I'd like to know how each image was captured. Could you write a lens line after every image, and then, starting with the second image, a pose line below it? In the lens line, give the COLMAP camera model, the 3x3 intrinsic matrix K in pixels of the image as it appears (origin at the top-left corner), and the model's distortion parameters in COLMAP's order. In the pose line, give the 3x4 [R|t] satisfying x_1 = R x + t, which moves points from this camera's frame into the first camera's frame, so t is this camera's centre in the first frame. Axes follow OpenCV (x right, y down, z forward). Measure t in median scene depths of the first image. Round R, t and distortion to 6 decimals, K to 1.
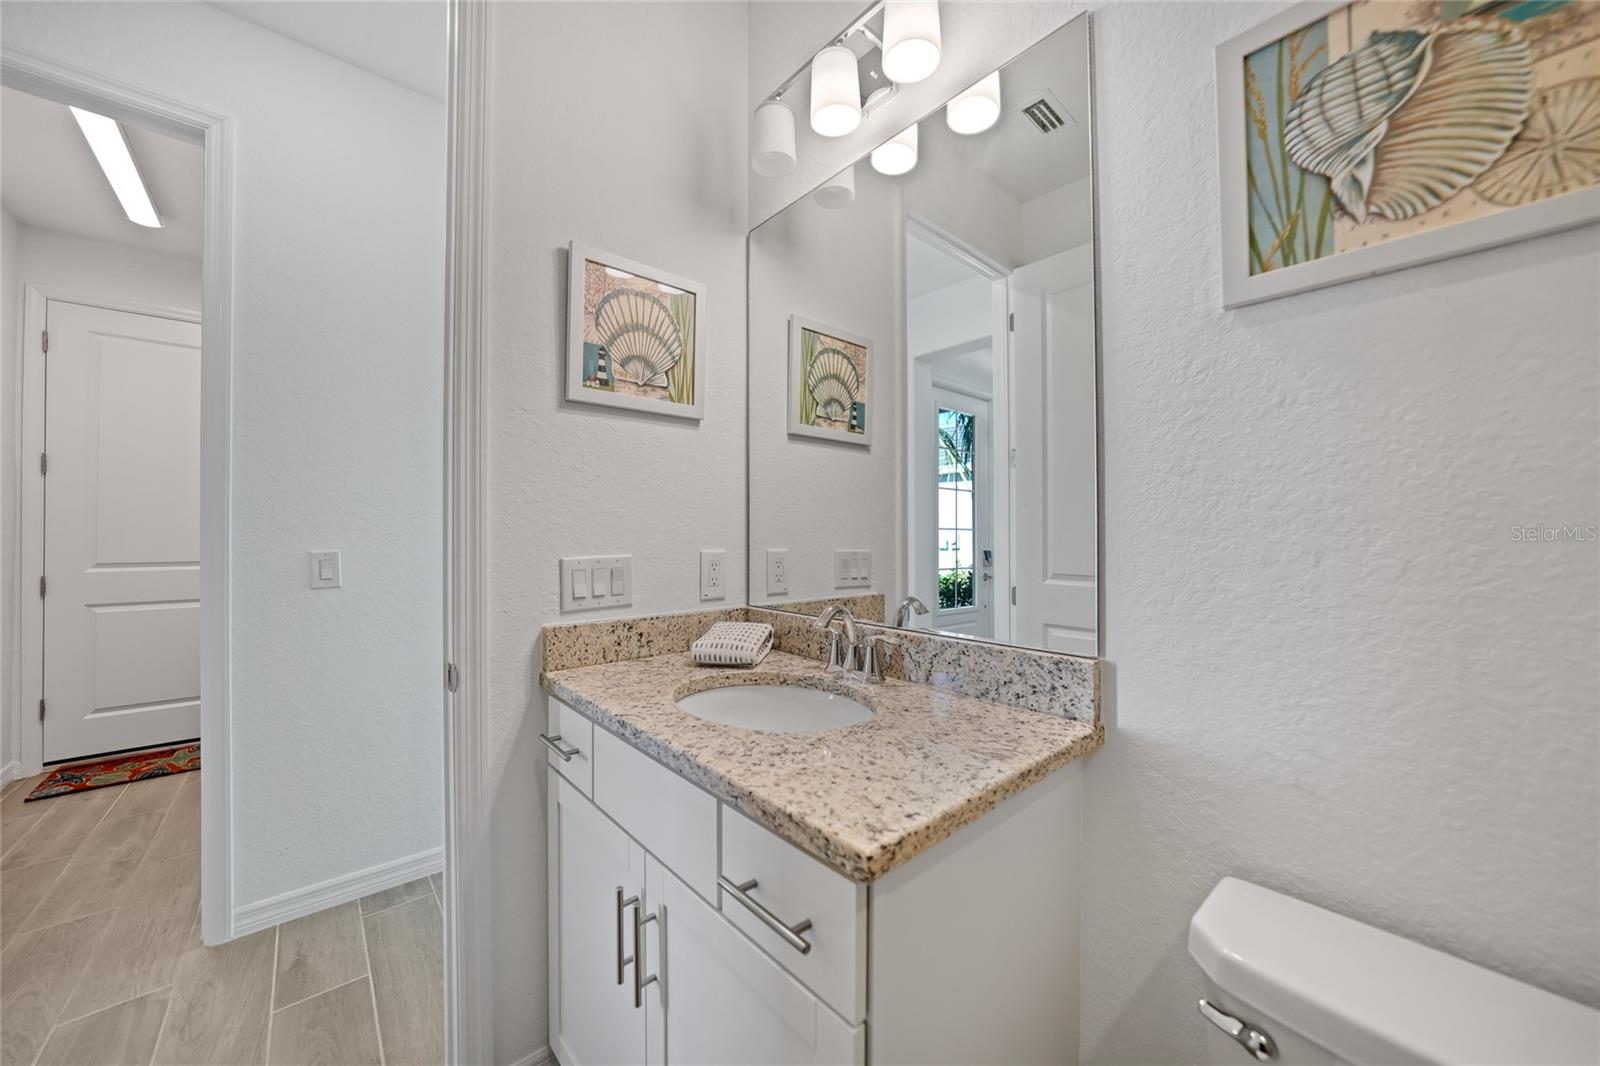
lens RADIAL K [[562.5, 0, 800.4], [0, 562.5, 528.4], [0, 0, 1]] dist [-0.023348, 0.006032]
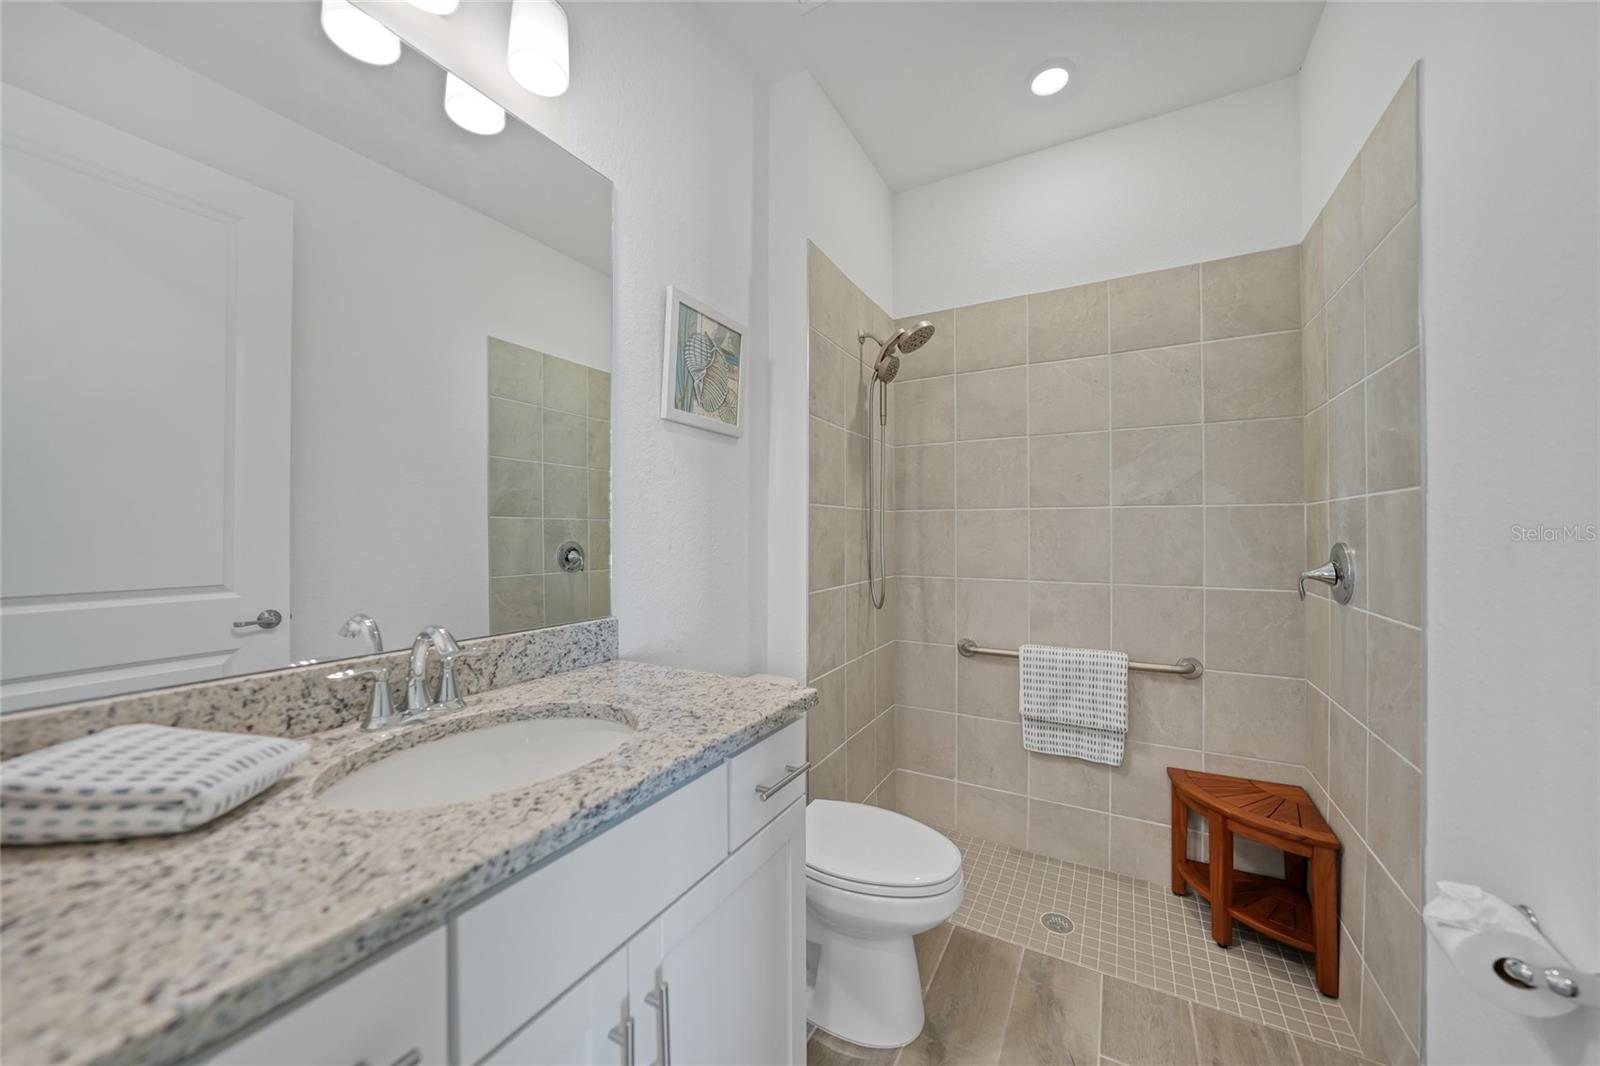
lens RADIAL K [[562.5, 0, 800.4], [0, 562.5, 528.4], [0, 0, 1]] dist [-0.023348, 0.006032]
pose [[-0.324671, 0.009640, 0.945778, -1.246372], [-0.018642, 0.999689, -0.016590, 0.013001], [-0.945643, -0.023018, -0.324390, 1.182796]]
